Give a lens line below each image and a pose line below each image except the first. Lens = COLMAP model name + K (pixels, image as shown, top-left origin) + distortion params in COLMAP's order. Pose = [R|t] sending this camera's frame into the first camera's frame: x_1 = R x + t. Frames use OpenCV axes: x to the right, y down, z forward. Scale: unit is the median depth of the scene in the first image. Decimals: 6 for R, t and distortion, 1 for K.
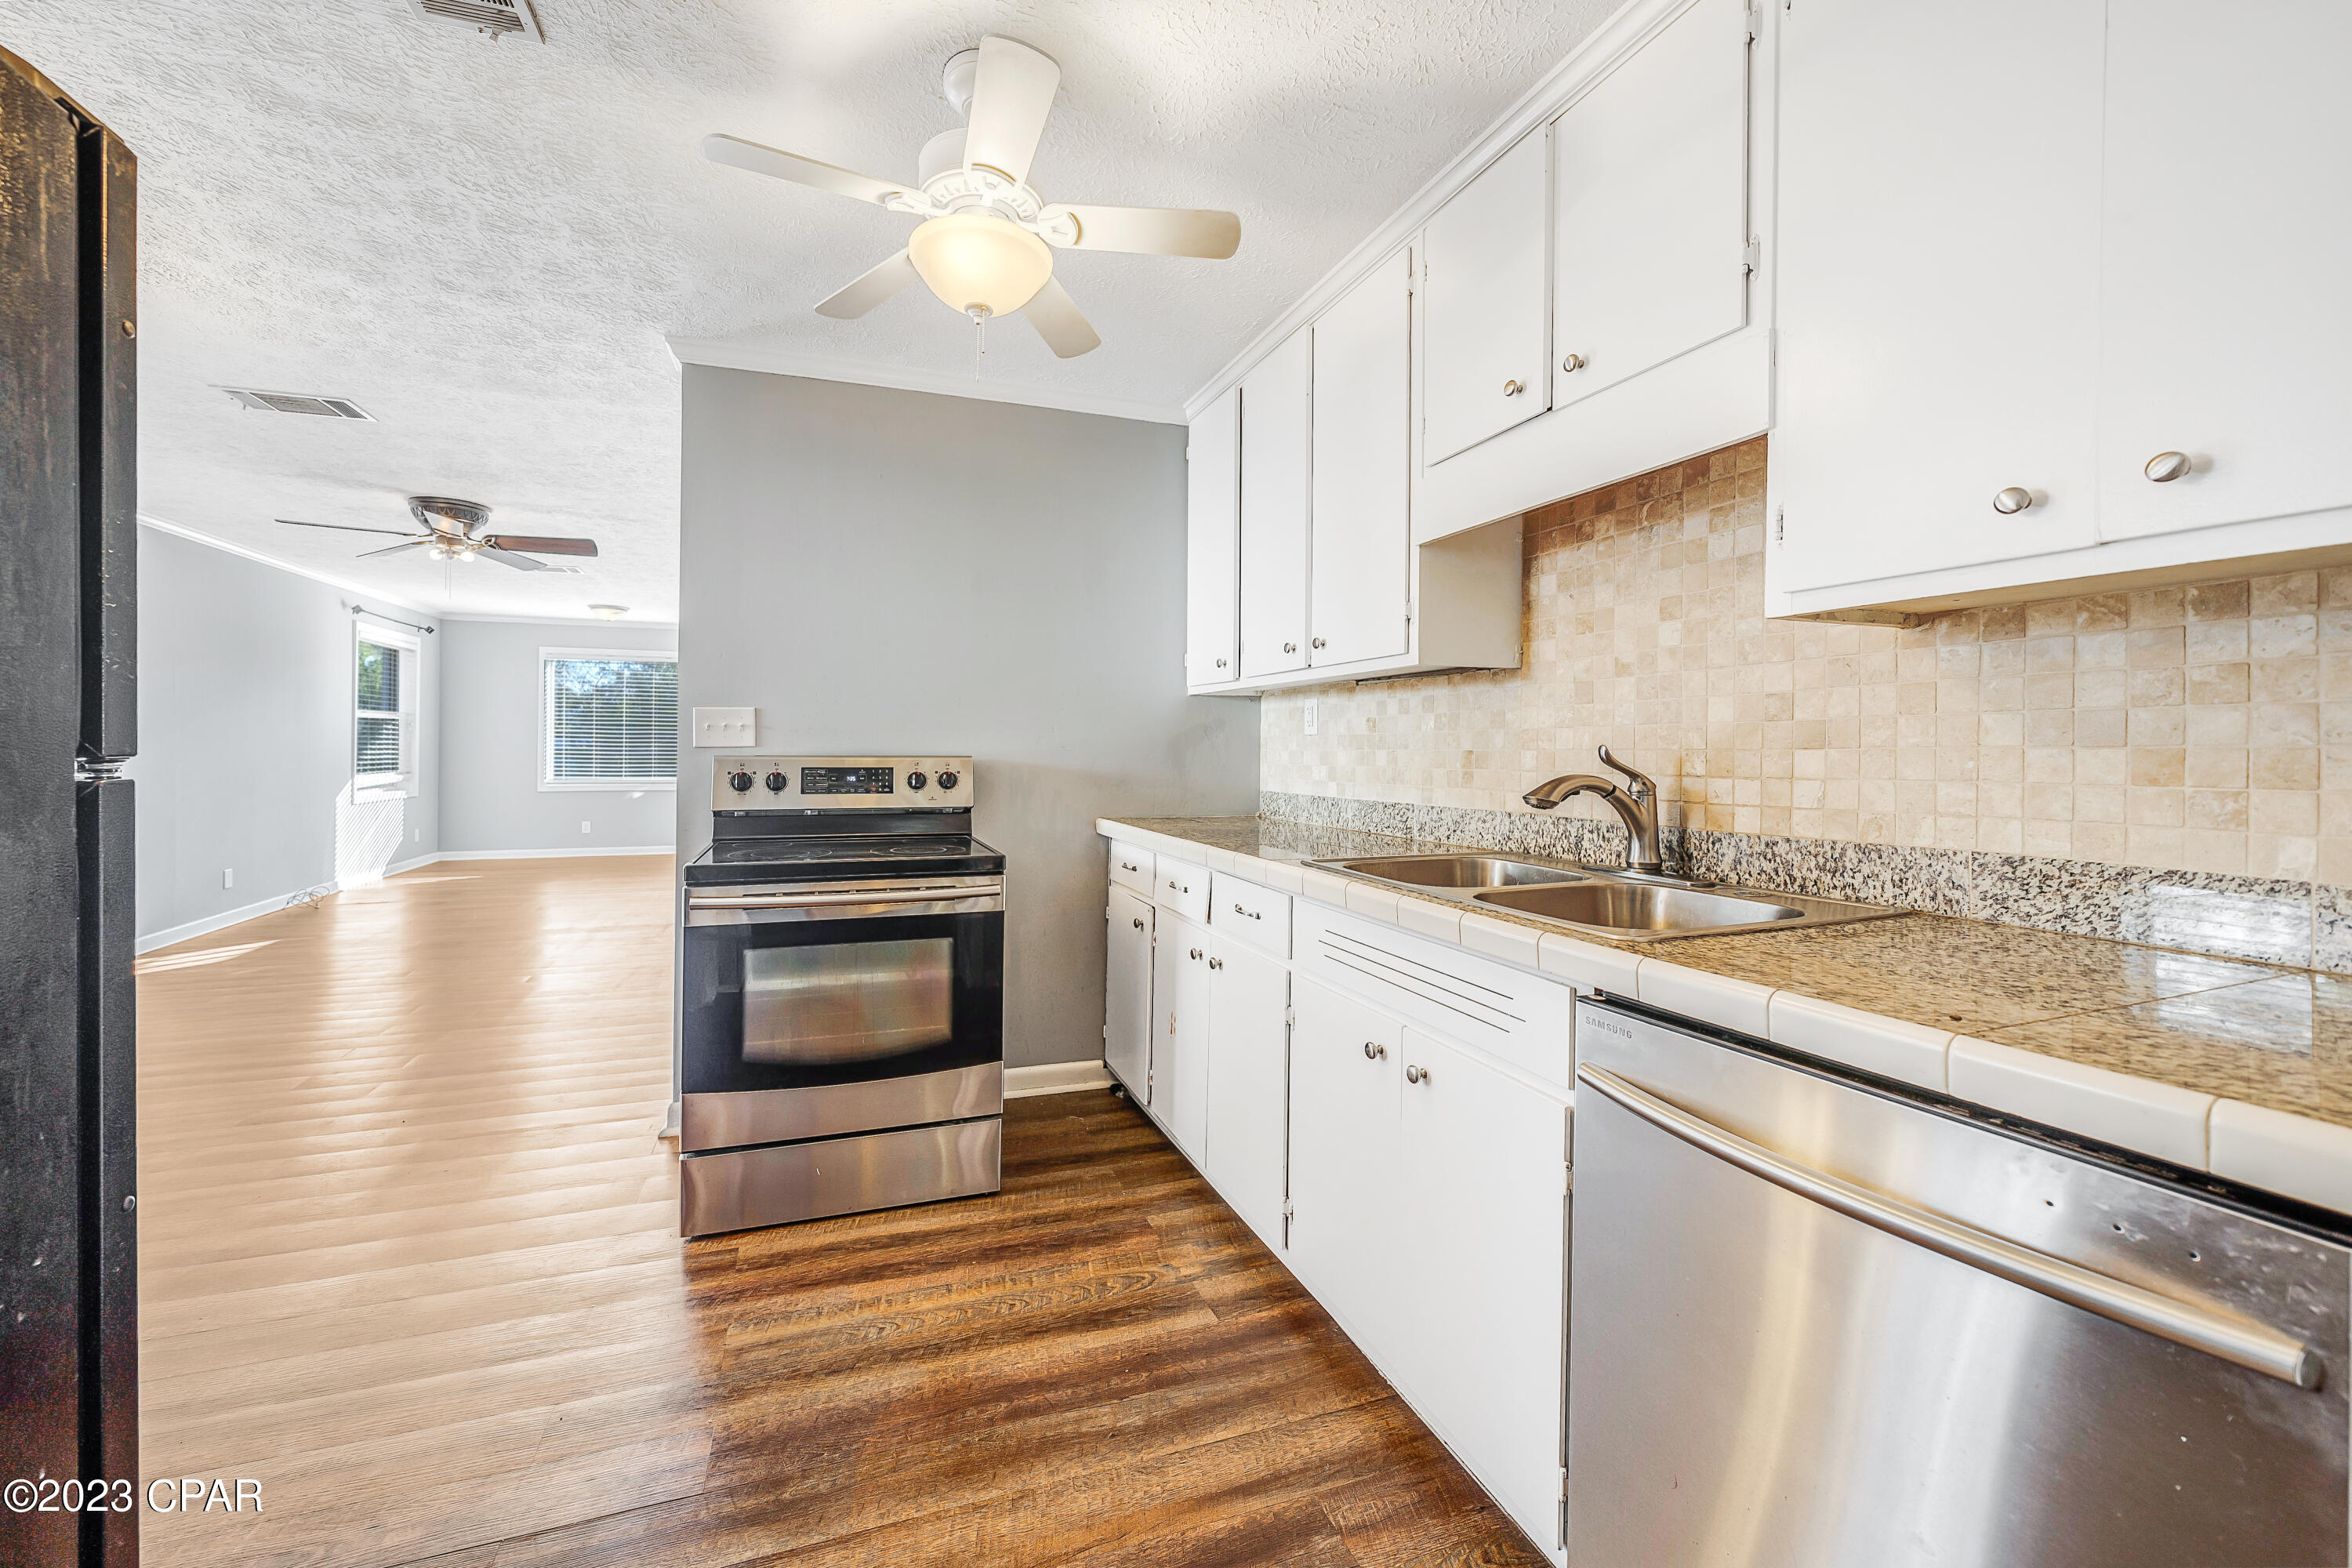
lens RADIAL K [[898.9, 0, 1171.6], [0, 898.9, 753.1], [0, 0, 1]] dist [0.000615, 0.000207]
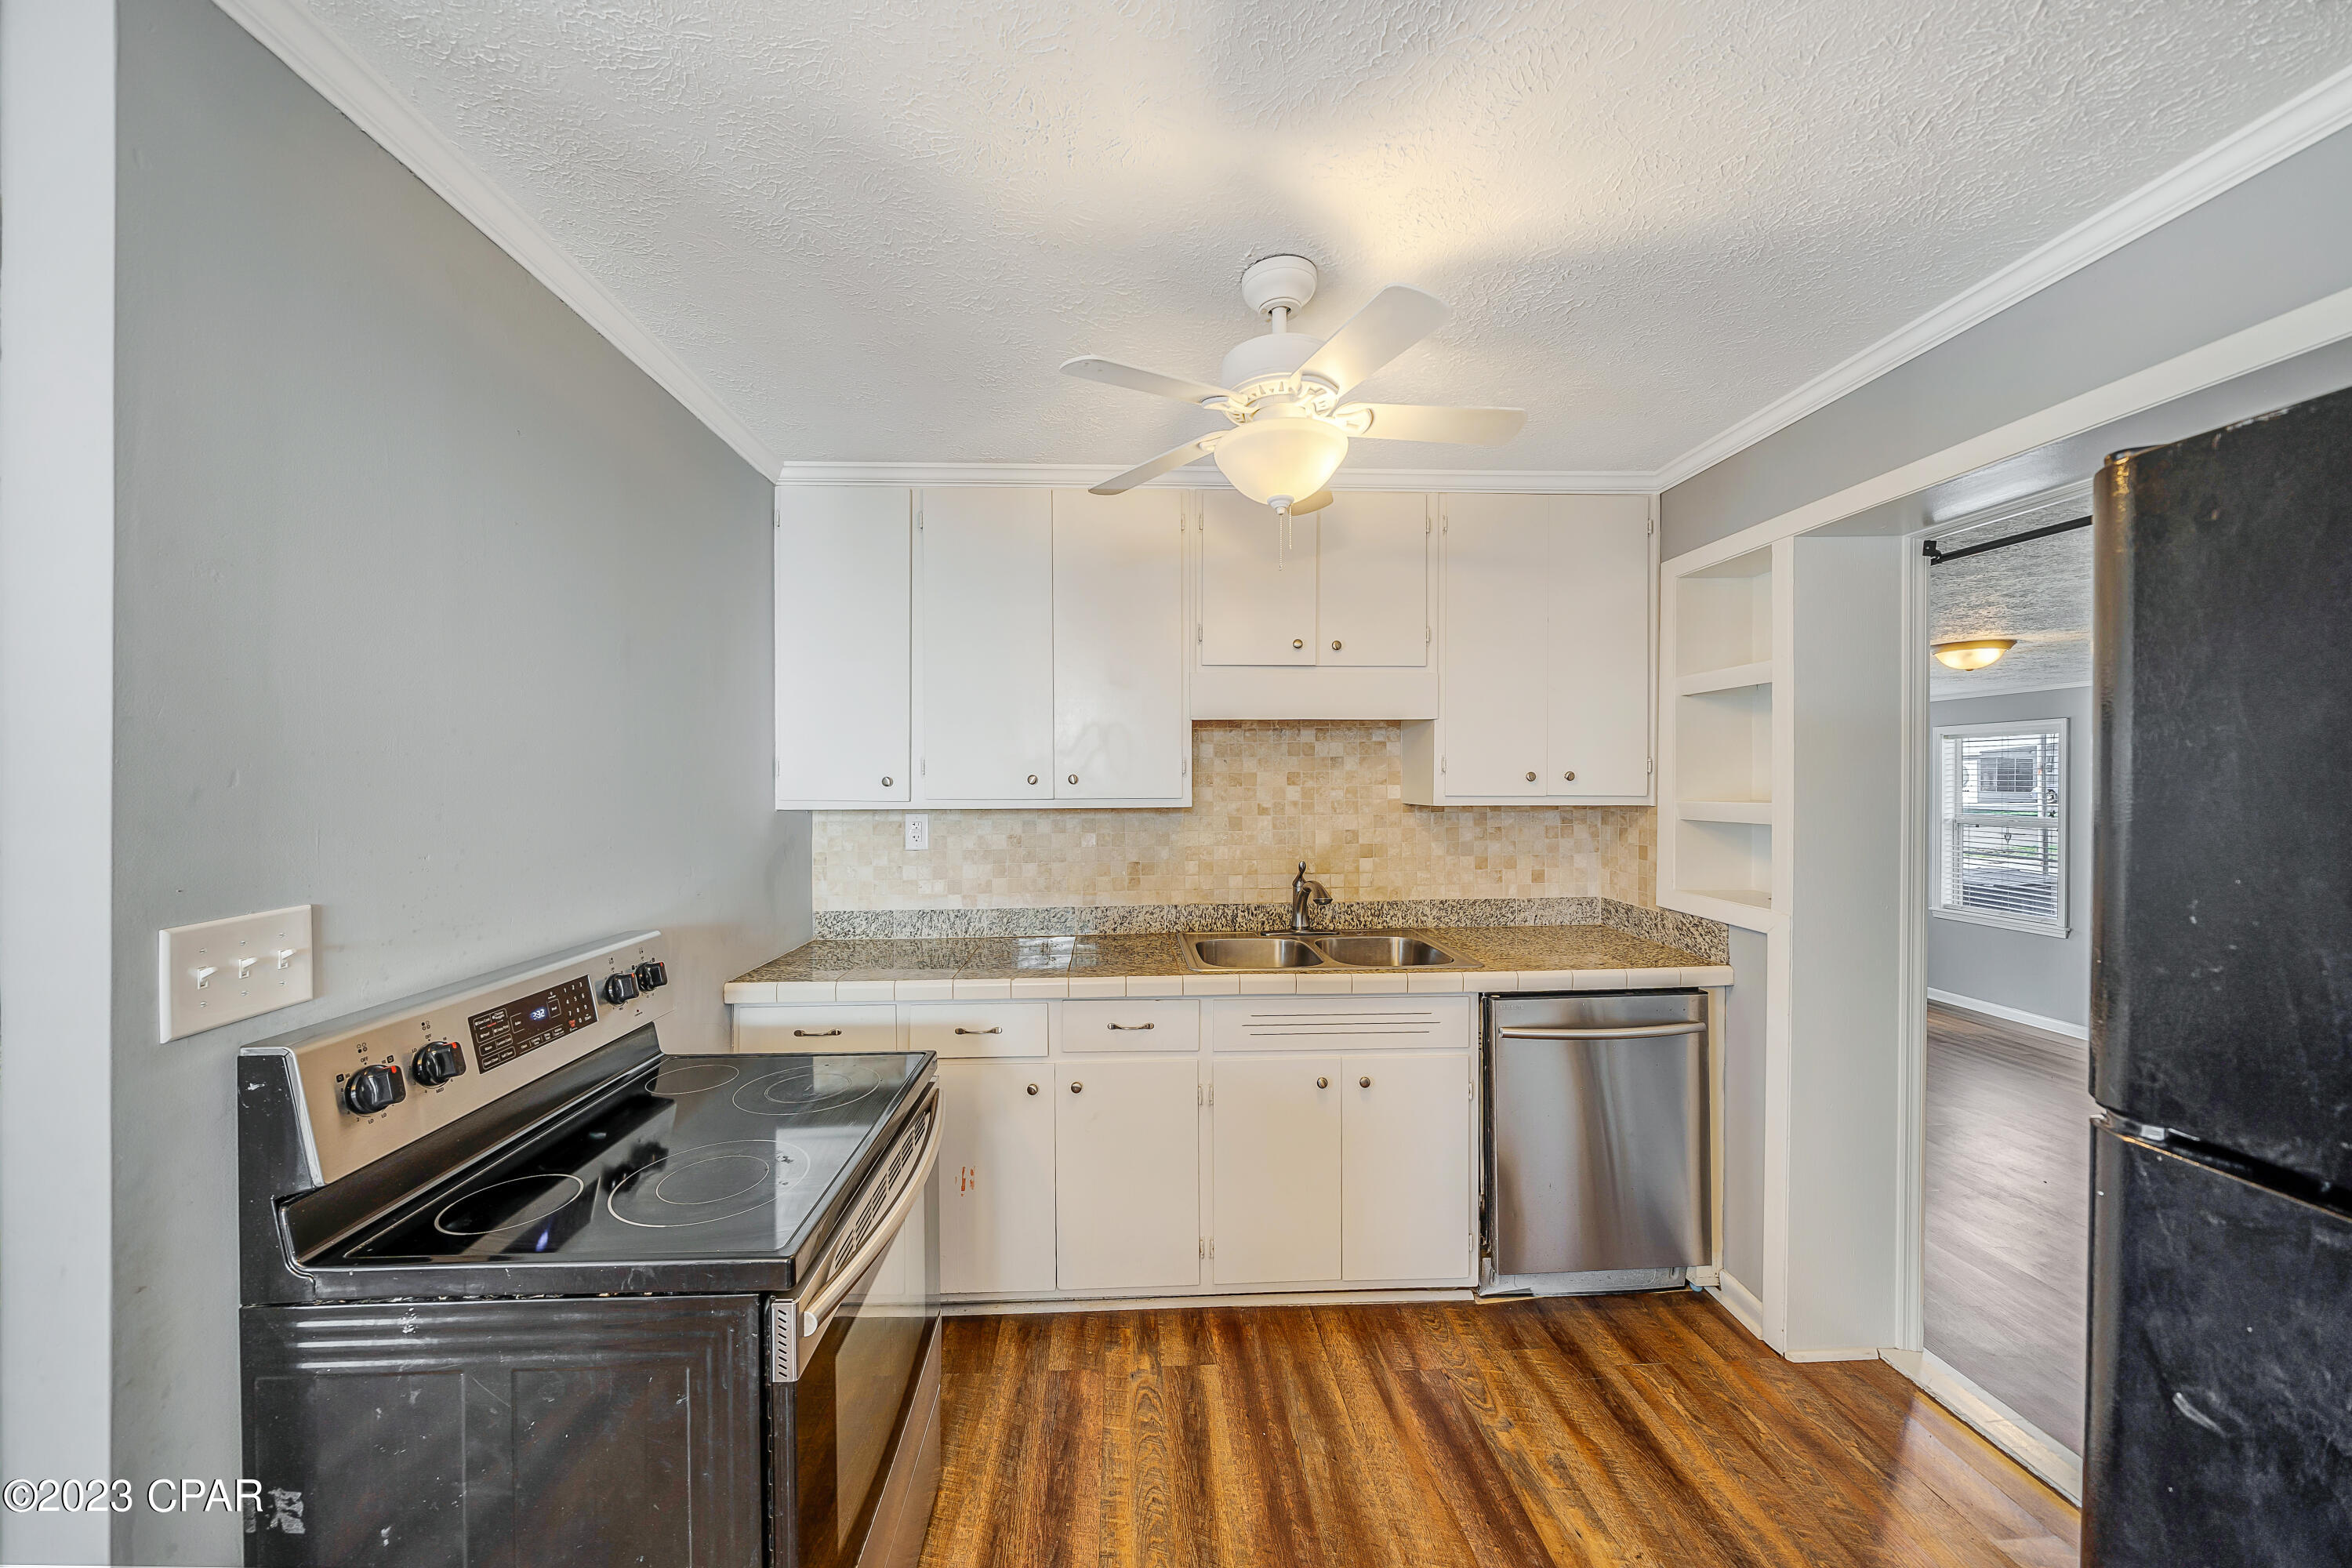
lens RADIAL K [[820.0, 0, 1161.3], [0, 820.0, 787.5], [0, 0, 1]] dist [0.000505, -0.000207]
pose [[0.298225, -0.008357, 0.954459, -0.994408], [0.005932, 0.999959, 0.006902, -0.147723], [-0.954477, 0.003603, 0.298262, 0.726699]]
